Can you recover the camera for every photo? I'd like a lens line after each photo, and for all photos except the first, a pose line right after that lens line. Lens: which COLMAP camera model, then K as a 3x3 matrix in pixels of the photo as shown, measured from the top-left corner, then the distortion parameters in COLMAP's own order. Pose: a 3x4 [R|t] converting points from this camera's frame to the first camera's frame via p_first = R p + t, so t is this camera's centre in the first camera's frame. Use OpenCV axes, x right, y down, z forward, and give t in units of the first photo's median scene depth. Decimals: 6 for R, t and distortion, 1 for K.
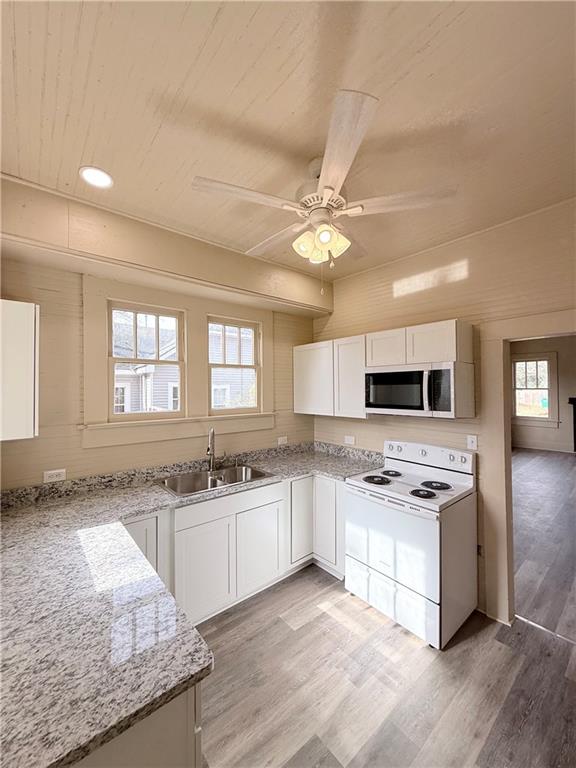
lens RADIAL K [[305.2, 0, 288.0], [0, 305.2, 384.0], [0, 0, 1]] dist [-0.003358, -0.000435]
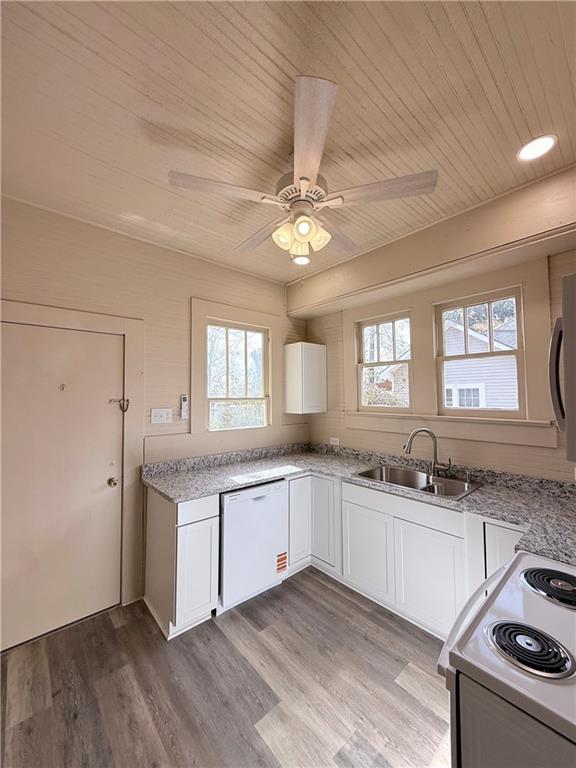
lens RADIAL K [[305.2, 0, 288.0], [0, 305.2, 384.0], [0, 0, 1]] dist [-0.003358, -0.000435]
pose [[0.025184, -0.027359, -0.999308, 0.830930], [0.024029, 0.999353, -0.026755, 0.034067], [0.999394, -0.023339, 0.025825, 0.702649]]
